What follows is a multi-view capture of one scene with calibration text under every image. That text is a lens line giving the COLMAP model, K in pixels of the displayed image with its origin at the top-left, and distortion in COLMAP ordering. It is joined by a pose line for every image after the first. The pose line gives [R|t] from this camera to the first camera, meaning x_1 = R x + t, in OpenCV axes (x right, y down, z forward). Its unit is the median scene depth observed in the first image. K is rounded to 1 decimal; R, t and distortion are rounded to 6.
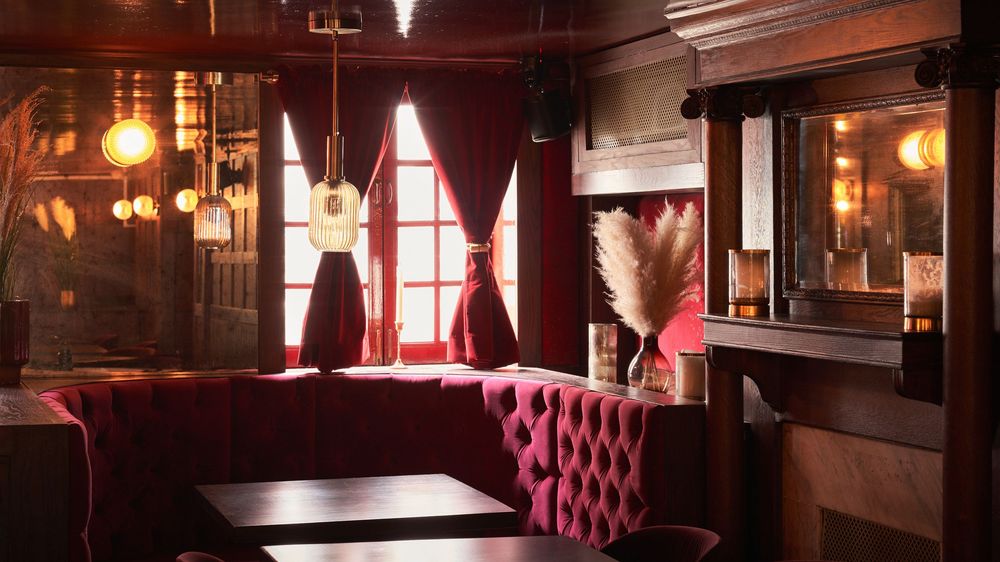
lens RADIAL K [[1896.9, 0, 499.5], [0, 1896.9, 280.0], [0, 0, 1]] dist [0.055774, 0.000000]
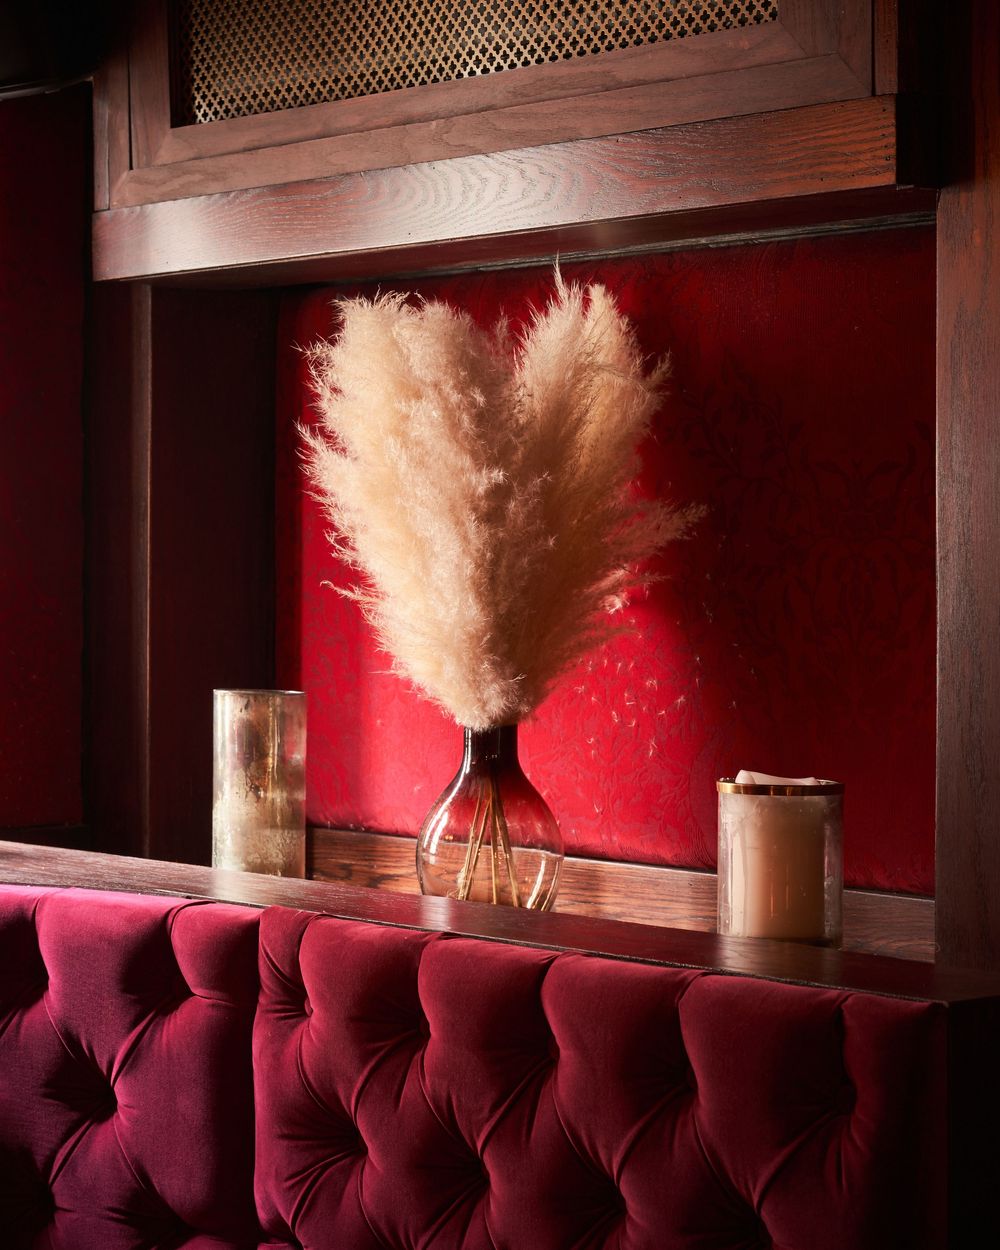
lens RADIAL K [[2844.2, 0, 500.2], [0, 2844.2, 625.0], [0, 0, 1]] dist [-0.049134, 0.000000]
pose [[0.903467, -0.009919, 0.428544, -0.107164], [0.009210, 0.999951, 0.003728, 0.011475], [-0.428560, 0.000579, 0.903513, 0.572471]]
